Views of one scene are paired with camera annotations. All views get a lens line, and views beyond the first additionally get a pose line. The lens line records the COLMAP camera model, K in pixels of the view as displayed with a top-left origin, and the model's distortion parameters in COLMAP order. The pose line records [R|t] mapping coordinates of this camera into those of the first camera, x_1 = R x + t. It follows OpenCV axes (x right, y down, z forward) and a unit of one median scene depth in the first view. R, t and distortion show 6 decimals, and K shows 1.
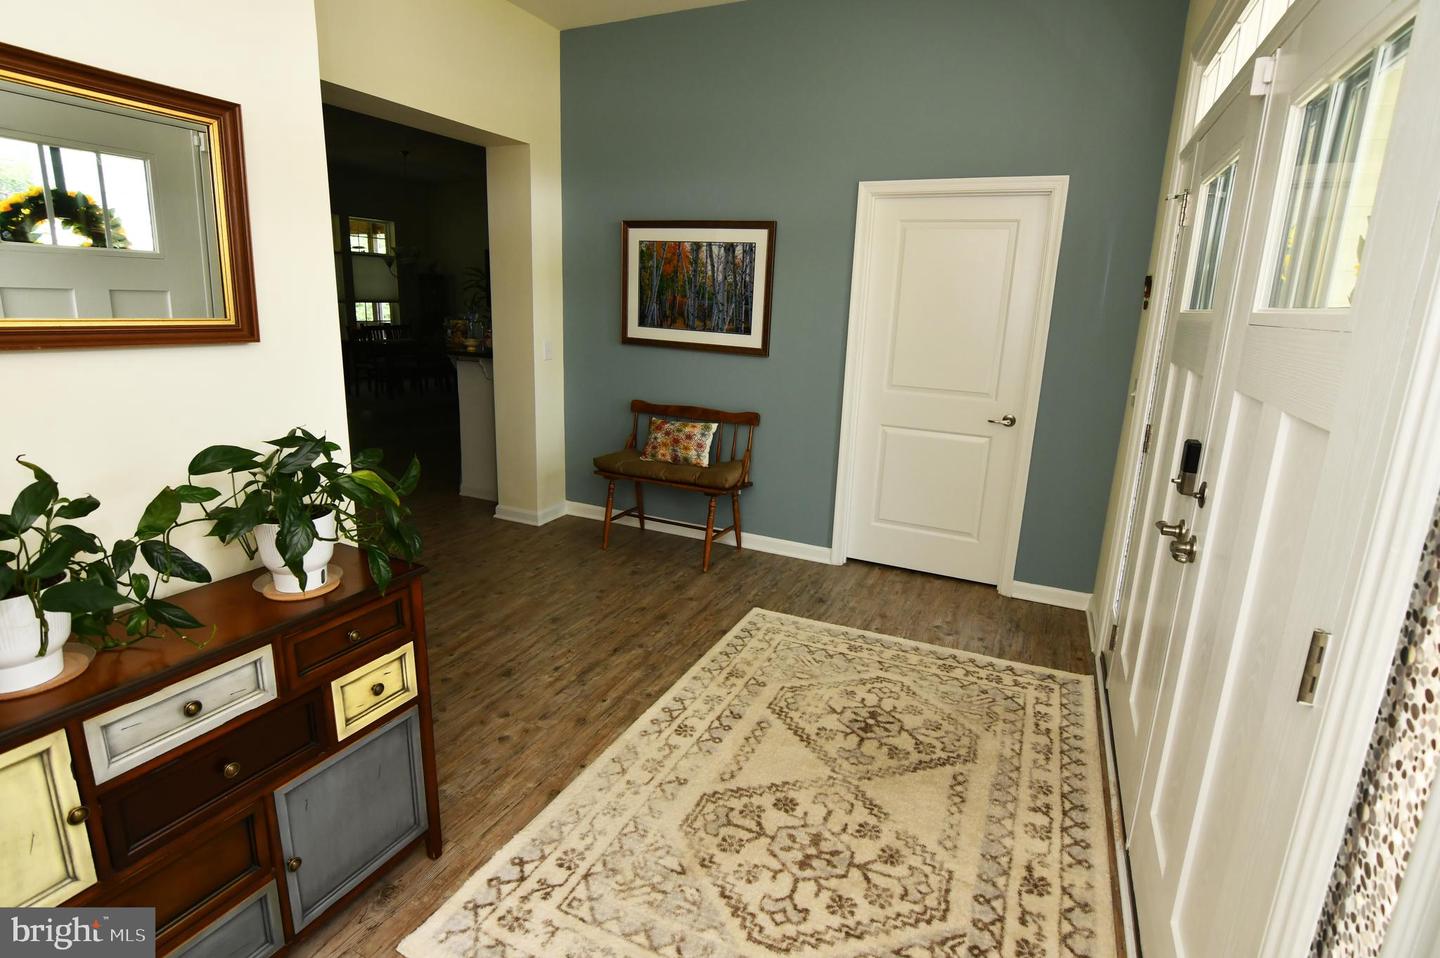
lens RADIAL K [[700.0, 0, 712.8], [0, 700.0, 465.0], [0, 0, 1]] dist [-0.030950, 0.008175]
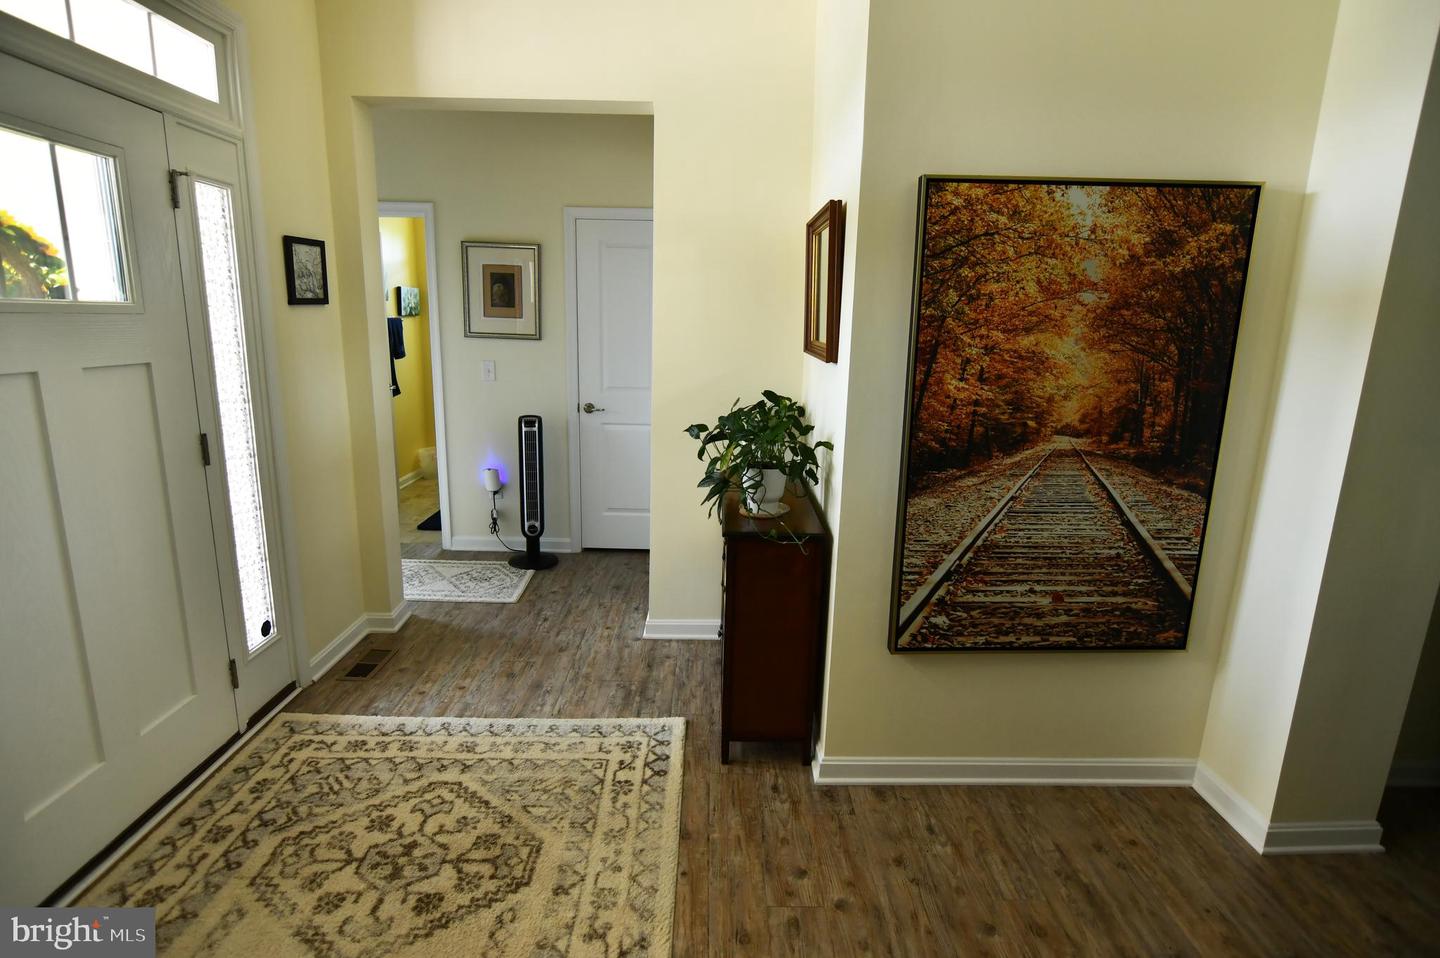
lens RADIAL K [[700.0, 0, 720.4], [0, 700.0, 469.5], [0, 0, 1]] dist [-0.030950, 0.008175]
pose [[-0.893608, 0.041695, -0.446907, 0.141624], [-0.153546, 0.907208, 0.391660, -0.381882], [0.421768, 0.418611, -0.804286, 1.619915]]
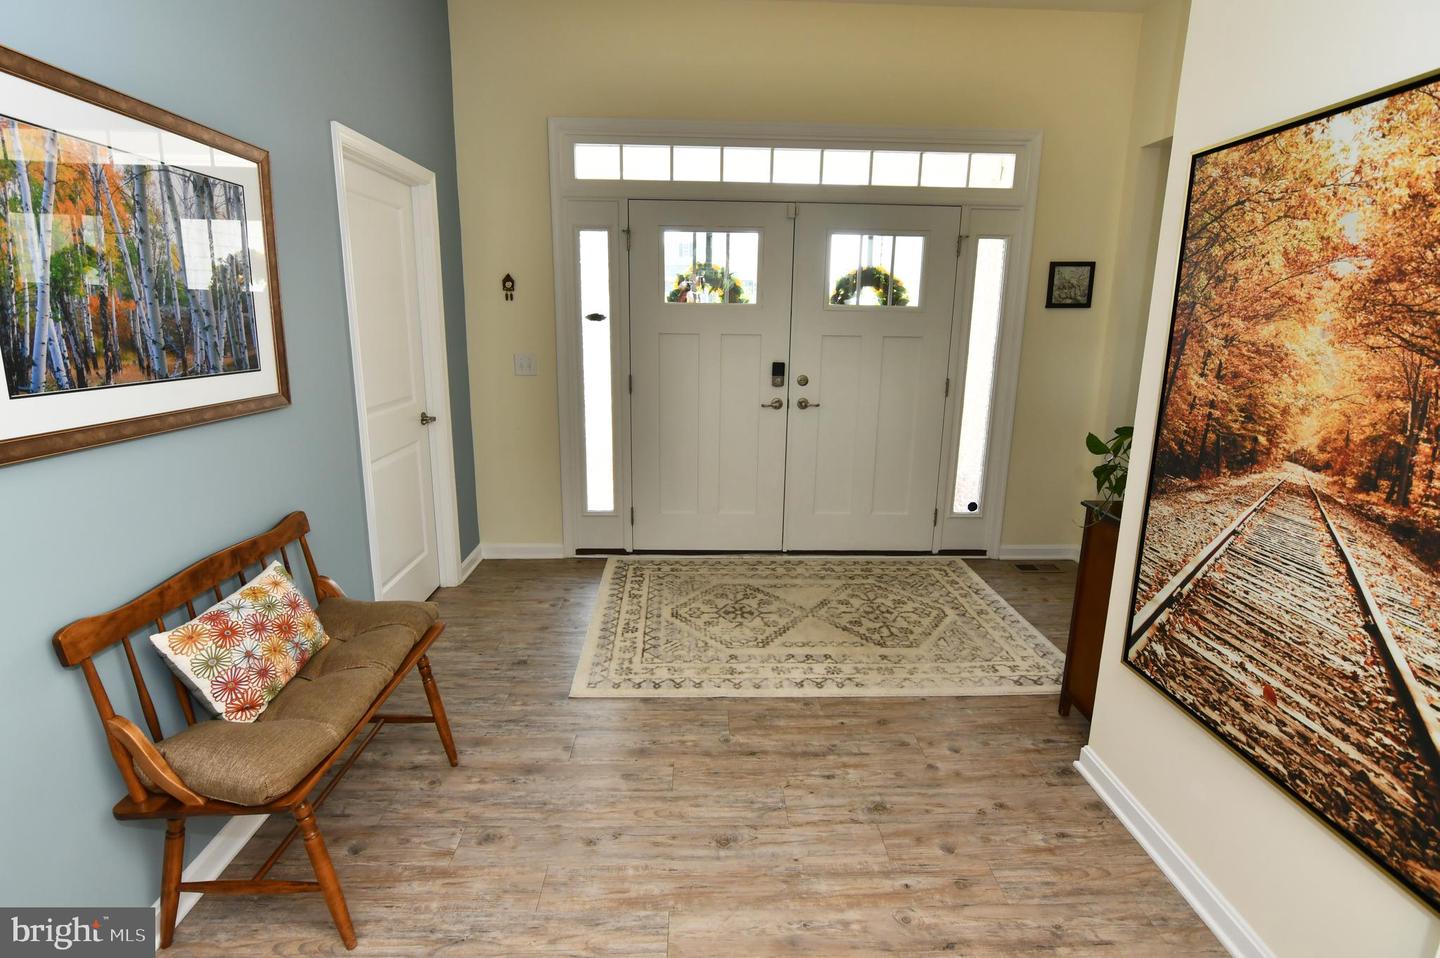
lens RADIAL K [[700.0, 0, 714.5], [0, 700.0, 471.5], [0, 0, 1]] dist [-0.030950, 0.008175]
pose [[-0.454985, -0.238848, 0.857870, -1.048057], [0.179005, 0.919163, 0.350851, -0.456222], [-0.872322, 0.313195, -0.375451, 1.788548]]
